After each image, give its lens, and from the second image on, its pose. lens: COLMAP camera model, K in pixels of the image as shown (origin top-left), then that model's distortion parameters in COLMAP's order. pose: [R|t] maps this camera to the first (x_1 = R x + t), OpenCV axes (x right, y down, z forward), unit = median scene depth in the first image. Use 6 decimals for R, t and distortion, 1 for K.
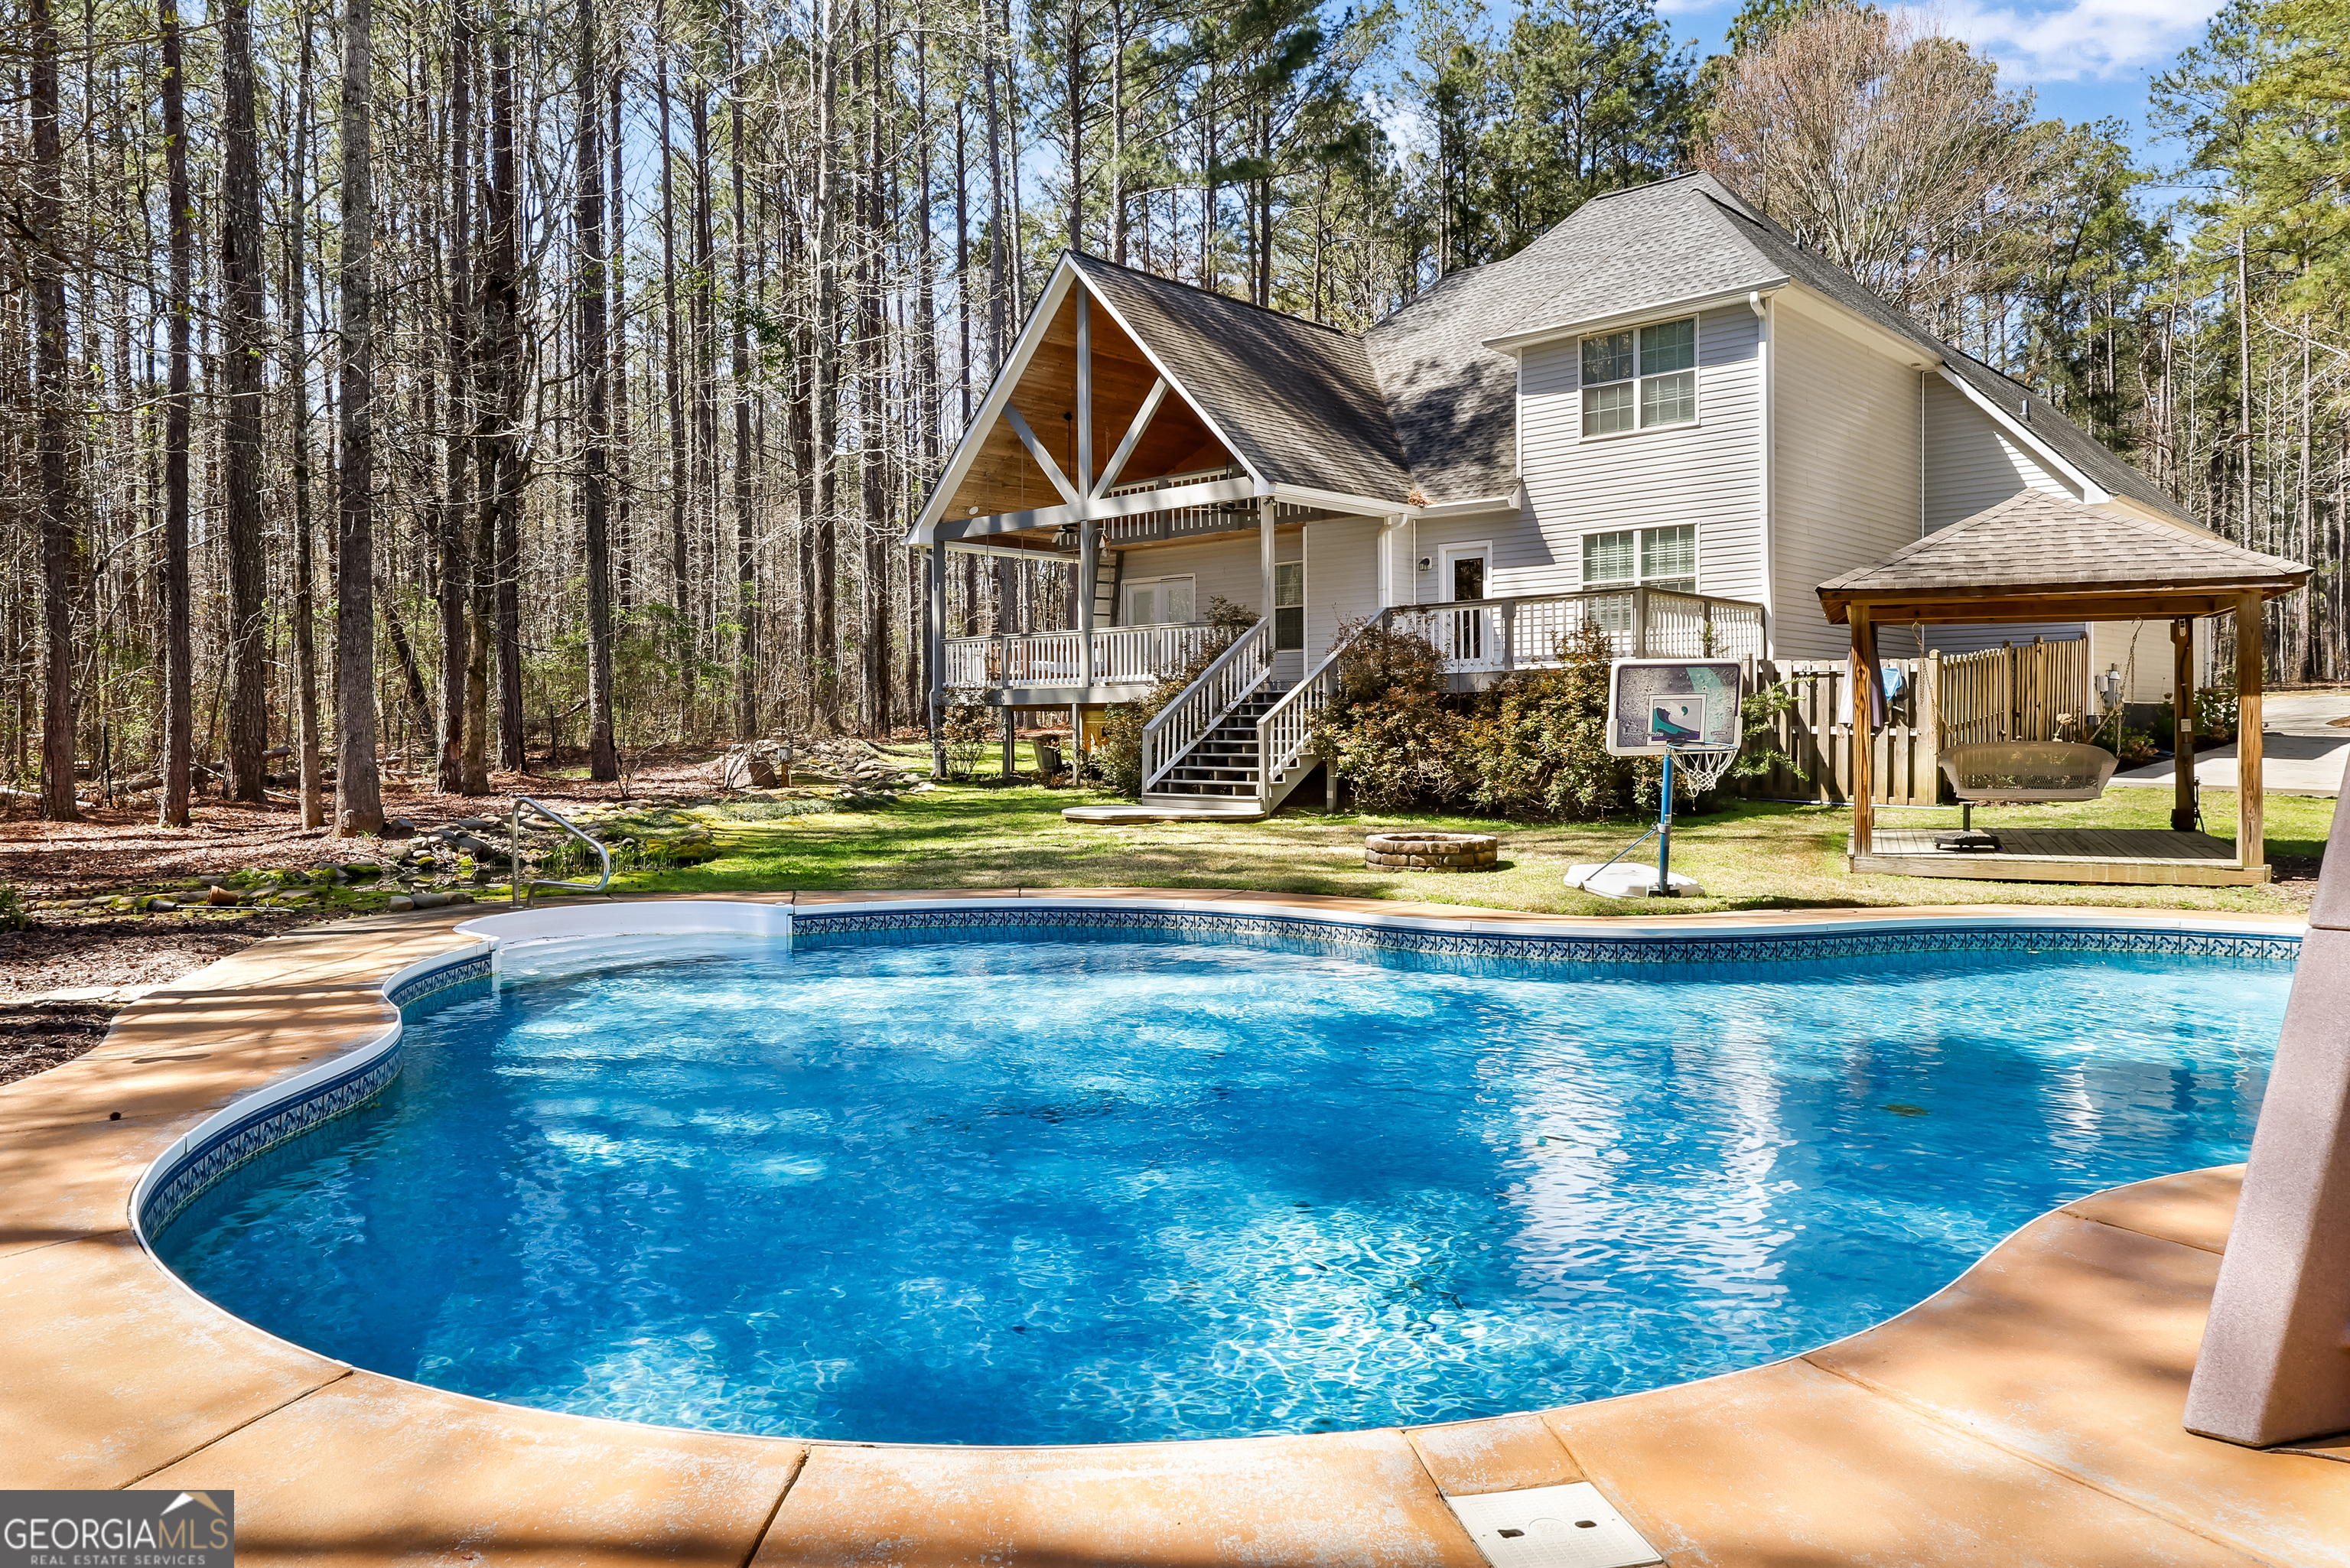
lens RADIAL K [[1541.6, 0, 1179.5], [0, 1541.6, 742.1], [0, 0, 1]] dist [0.001442, -0.002281]
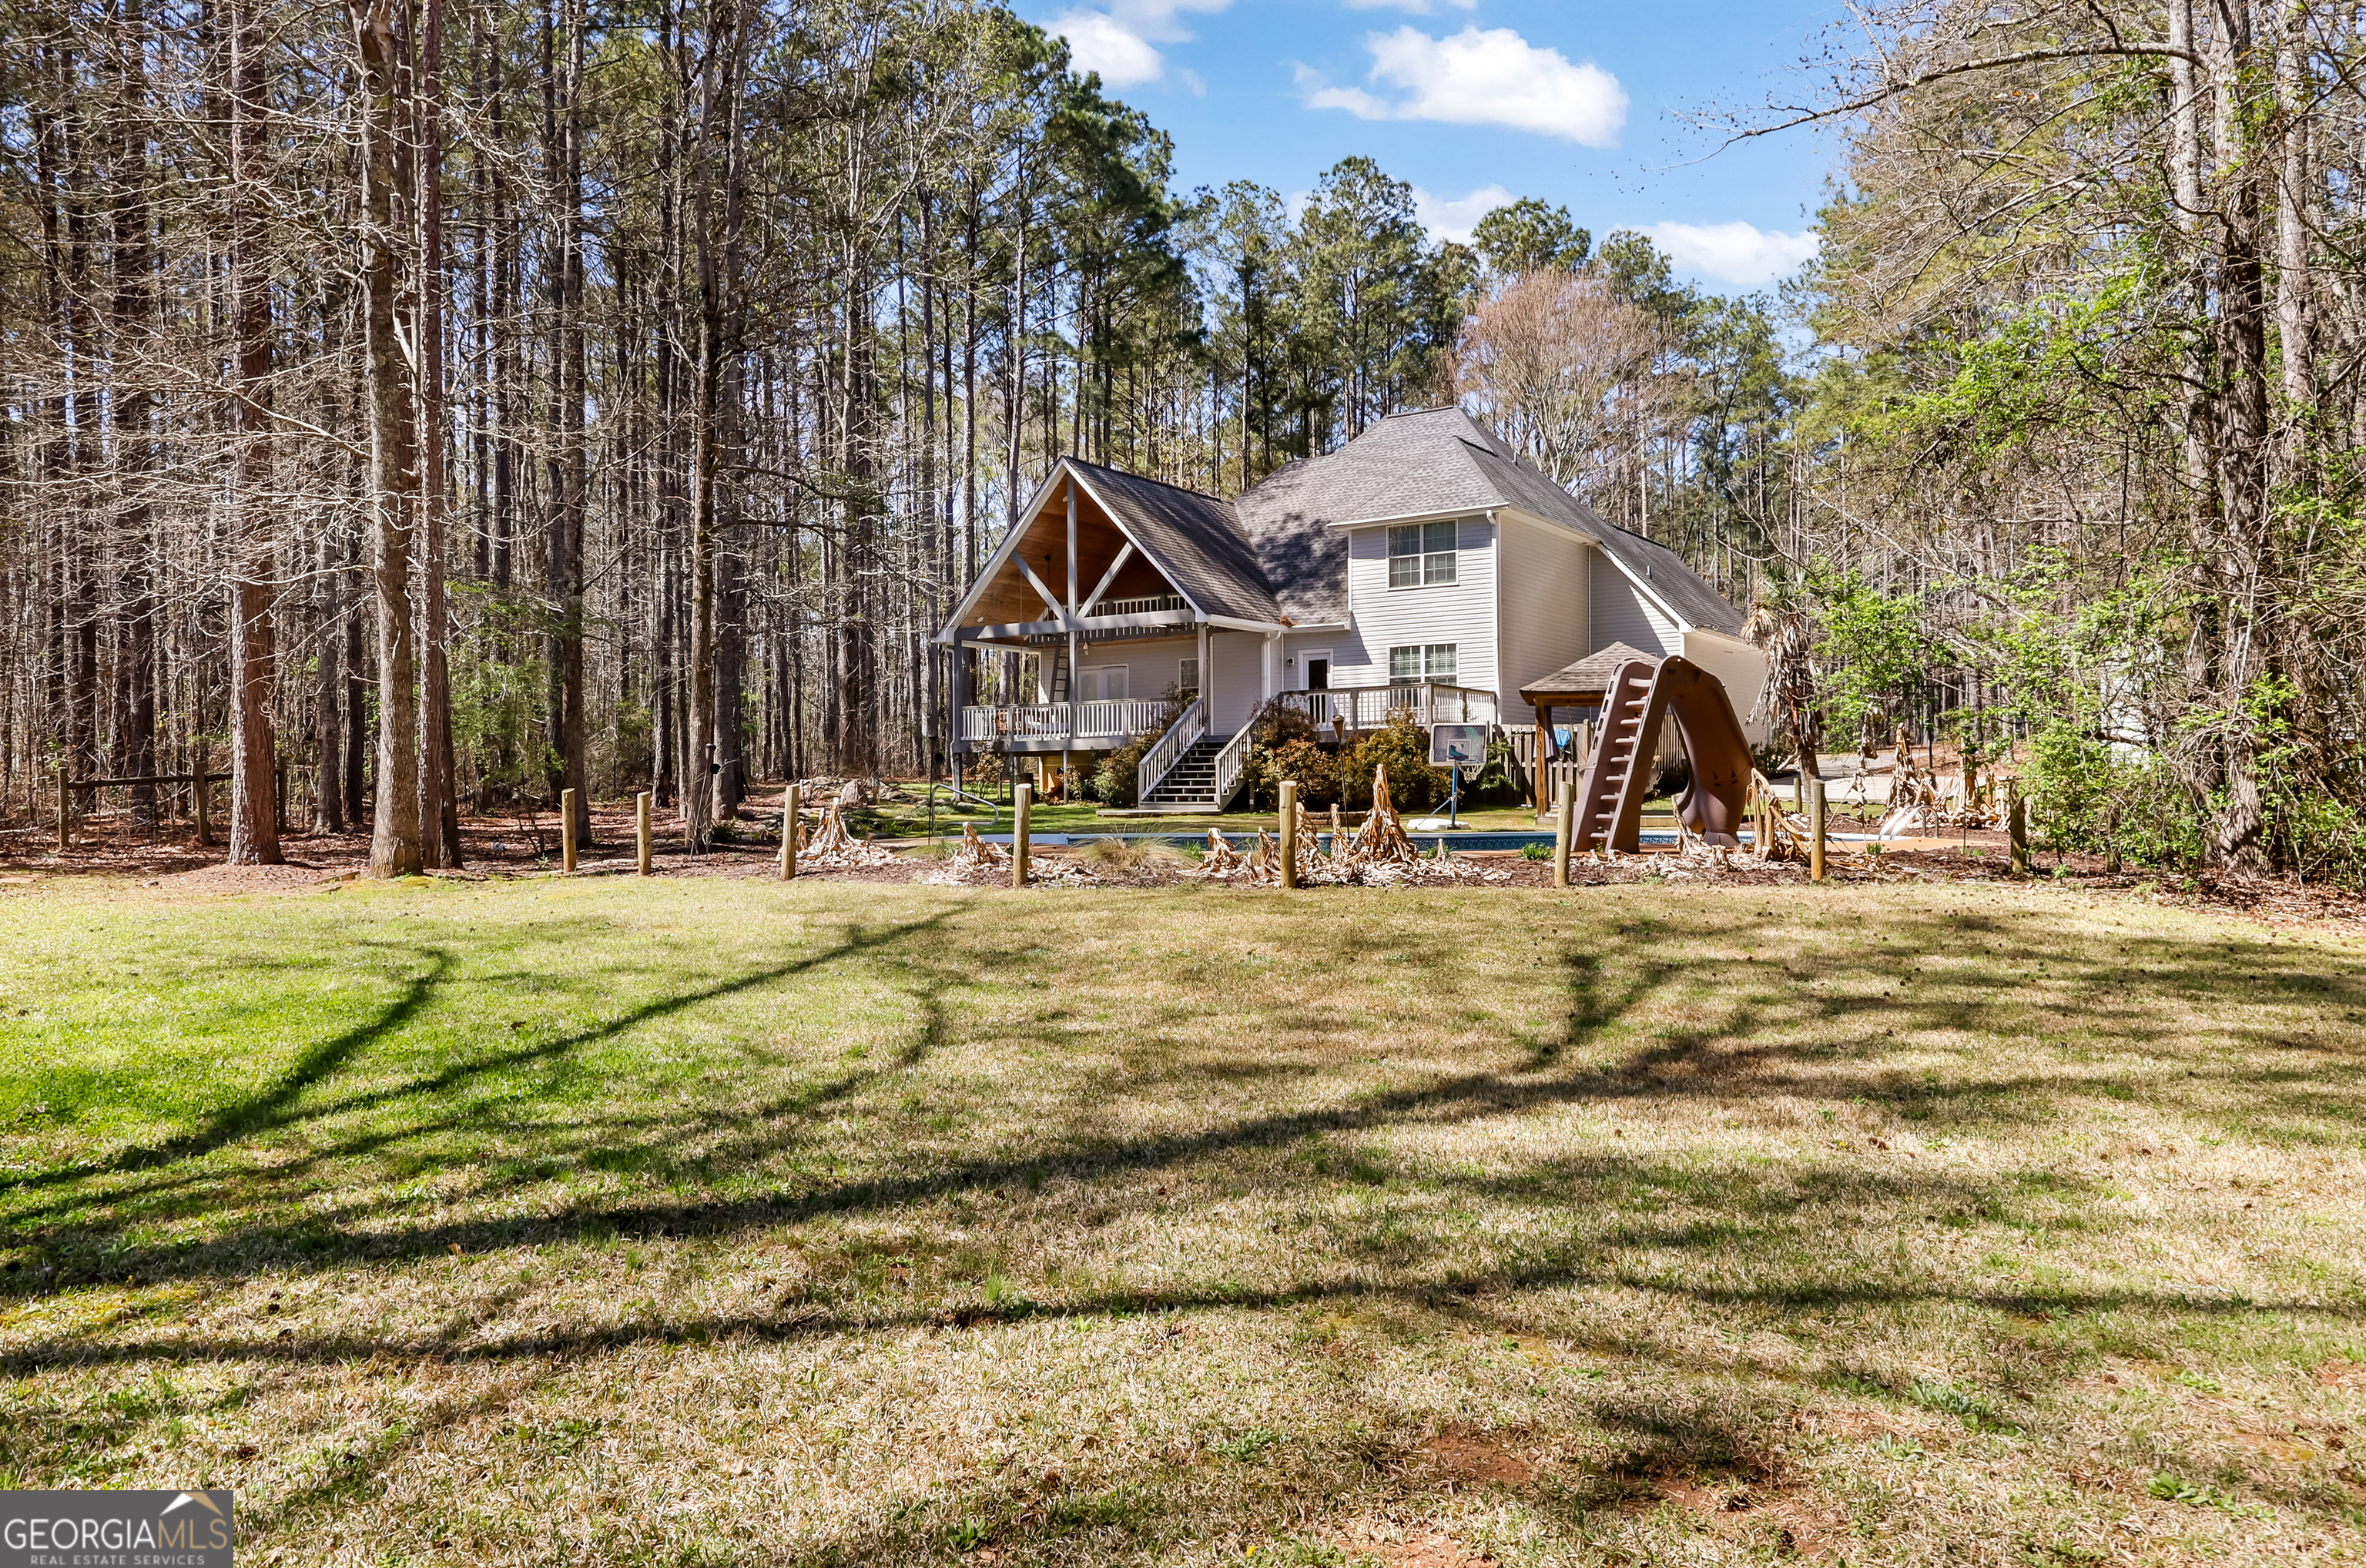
lens RADIAL K [[1550.6, 0, 1183.0], [0, 1550.6, 784.0], [0, 0, 1]] dist [0.005205, 0.001392]
pose [[0.986950, 0.000977, 0.161022, -0.224122], [0.001237, 0.999906, -0.013654, 0.033166], [-0.161020, 0.013675, 0.986856, -0.597629]]
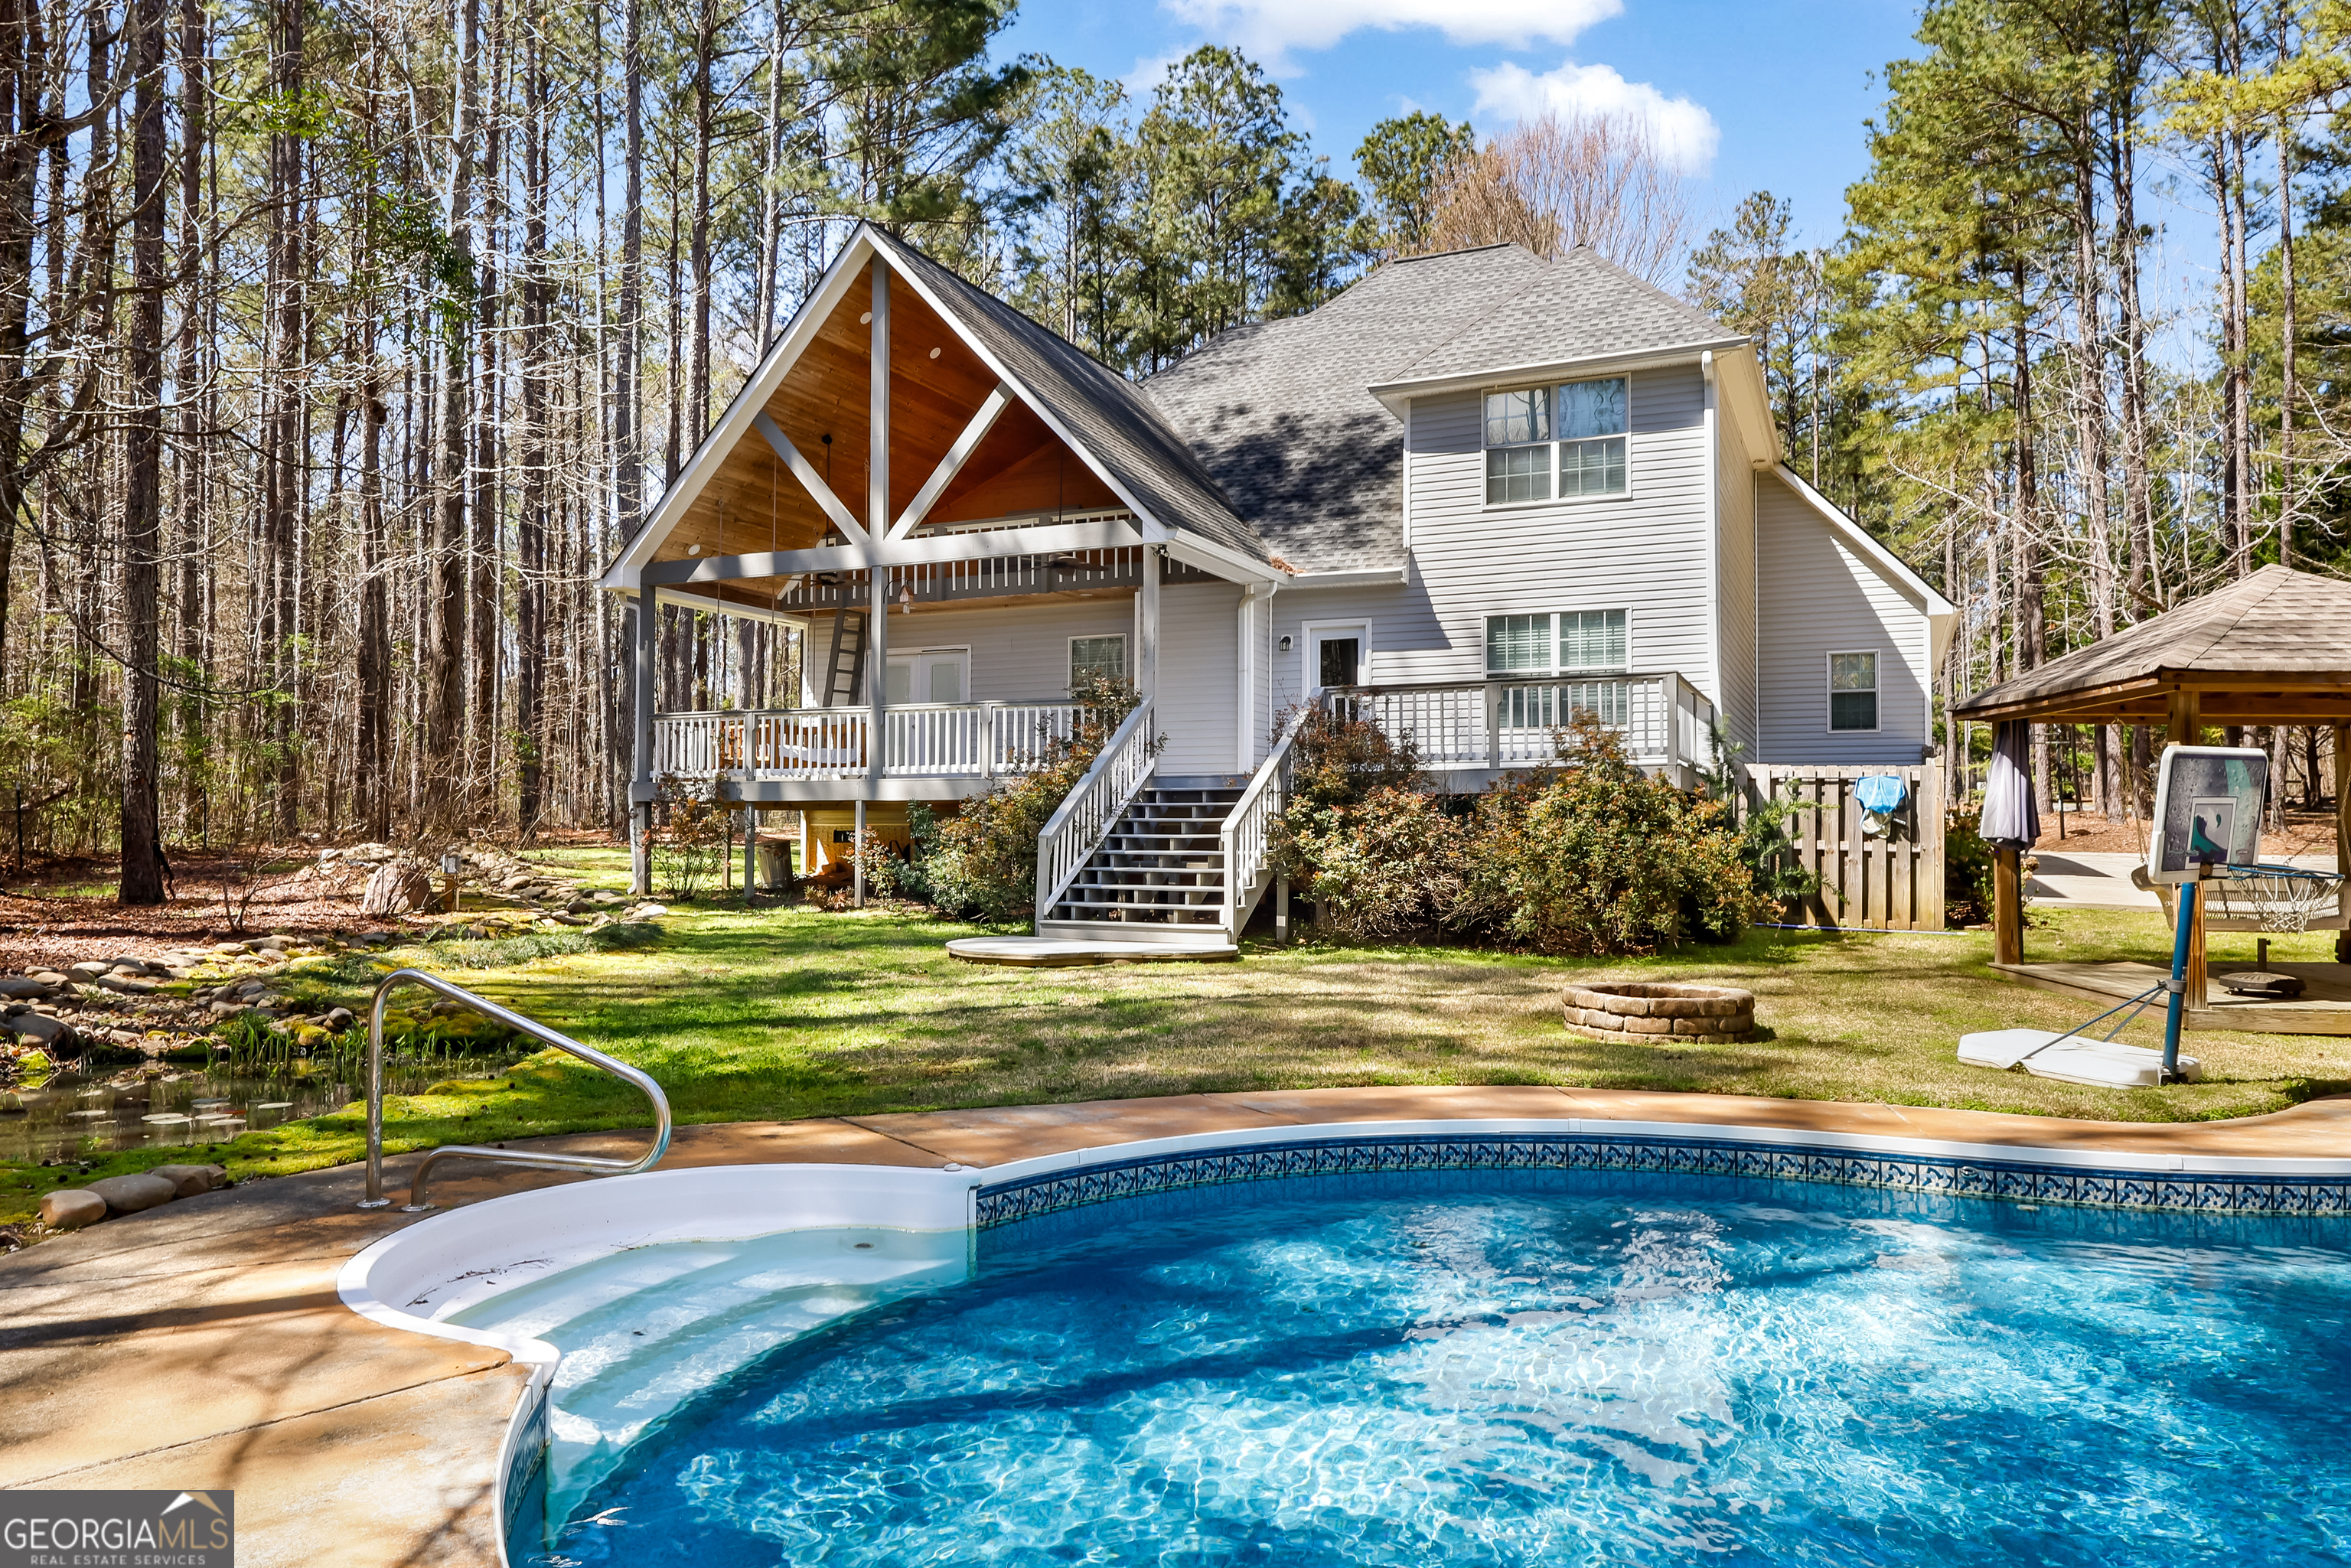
lens RADIAL K [[1540.8, 0, 1175.5], [0, 1540.8, 784.0], [0, 0, 1]] dist [0.005205, 0.001392]
pose [[0.949174, 0.020800, 0.314063, -0.179693], [-0.007709, 0.999051, -0.042869, -0.001464], [-0.314656, 0.038269, 0.948434, 0.241599]]
